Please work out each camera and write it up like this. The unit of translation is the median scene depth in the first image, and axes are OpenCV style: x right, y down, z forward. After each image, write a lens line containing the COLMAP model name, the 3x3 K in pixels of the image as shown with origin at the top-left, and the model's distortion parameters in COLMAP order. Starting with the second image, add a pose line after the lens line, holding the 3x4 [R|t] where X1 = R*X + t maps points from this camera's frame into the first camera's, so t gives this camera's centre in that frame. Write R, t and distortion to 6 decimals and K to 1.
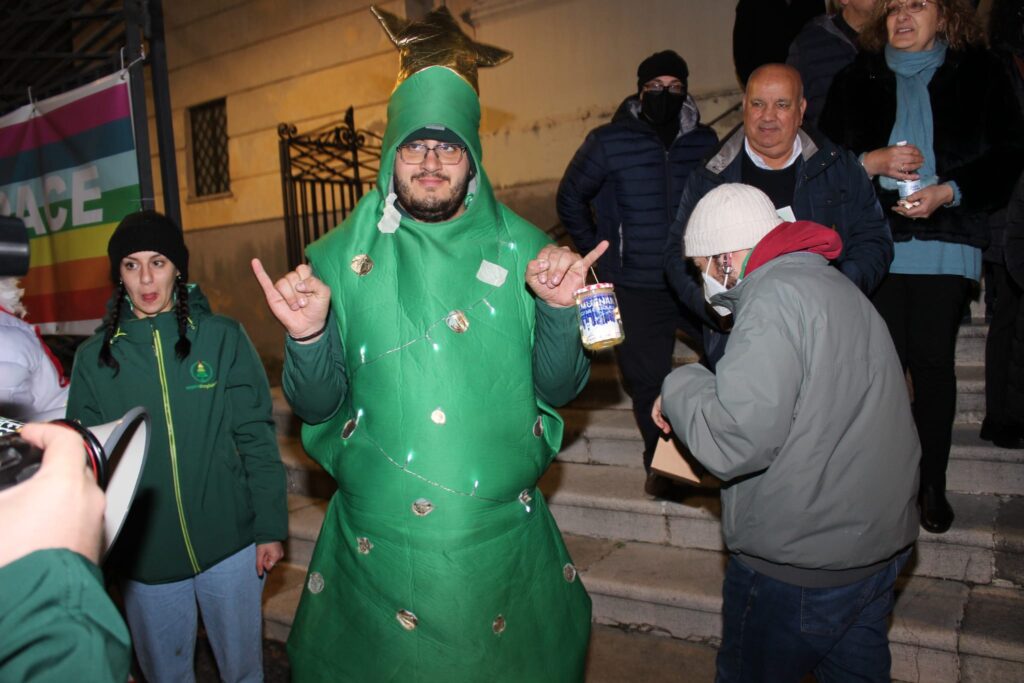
lens RADIAL K [[869.6, 0, 512.0], [0, 869.6, 341.5], [0, 0, 1]] dist [-0.093817, -0.008717]
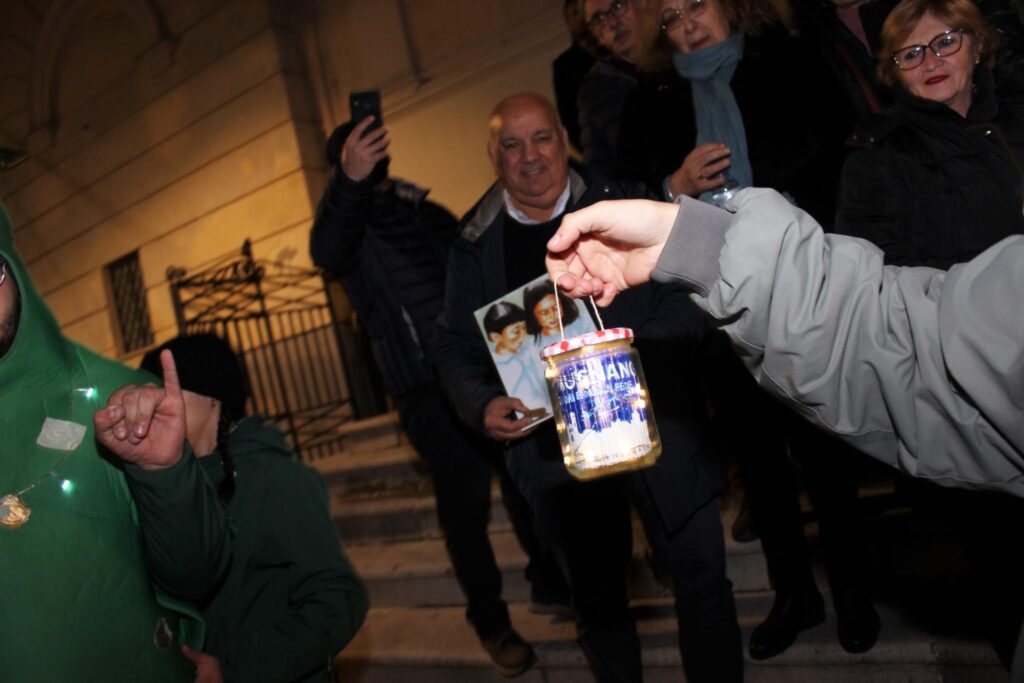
lens RADIAL K [[864.7, 0, 512.0], [0, 864.7, 341.5], [0, 0, 1]] dist [-0.128860, 0.014457]
pose [[0.986720, -0.162412, 0.002236, 0.086911], [0.161582, 0.980089, -0.115395, -0.003866], [0.016550, 0.114223, 0.993317, 0.081693]]
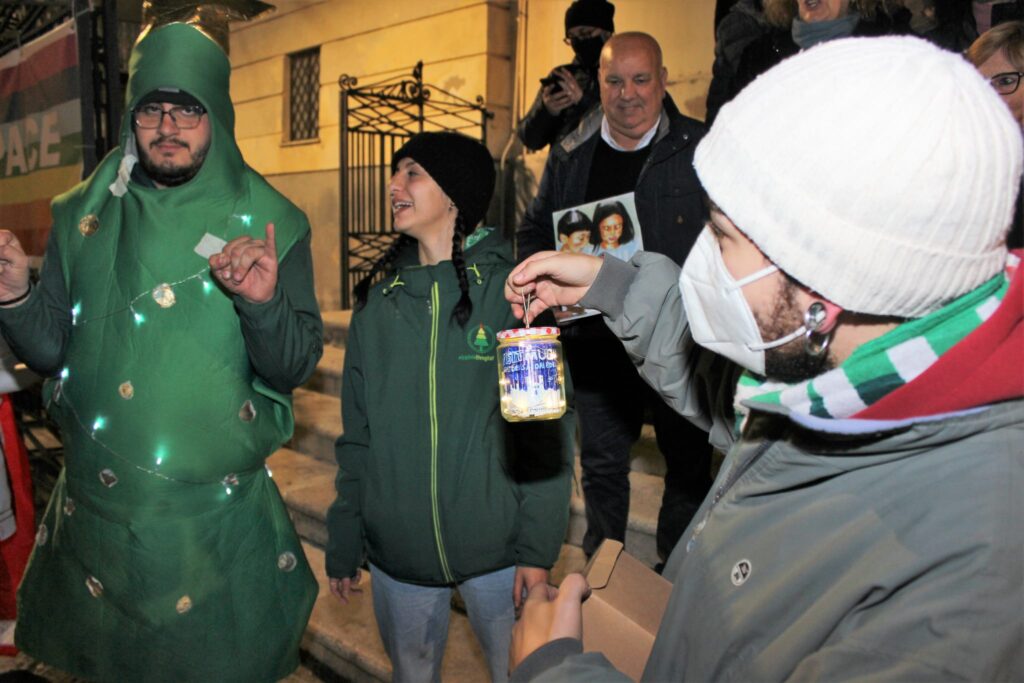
lens RADIAL K [[864.7, 0, 512.0], [0, 864.7, 341.5], [0, 0, 1]] dist [-0.128860, 0.014457]
pose [[0.981503, 0.099801, -0.163378, 0.117332], [-0.091848, 0.994222, 0.055549, -0.014240], [0.167978, -0.039515, 0.984998, 0.033676]]
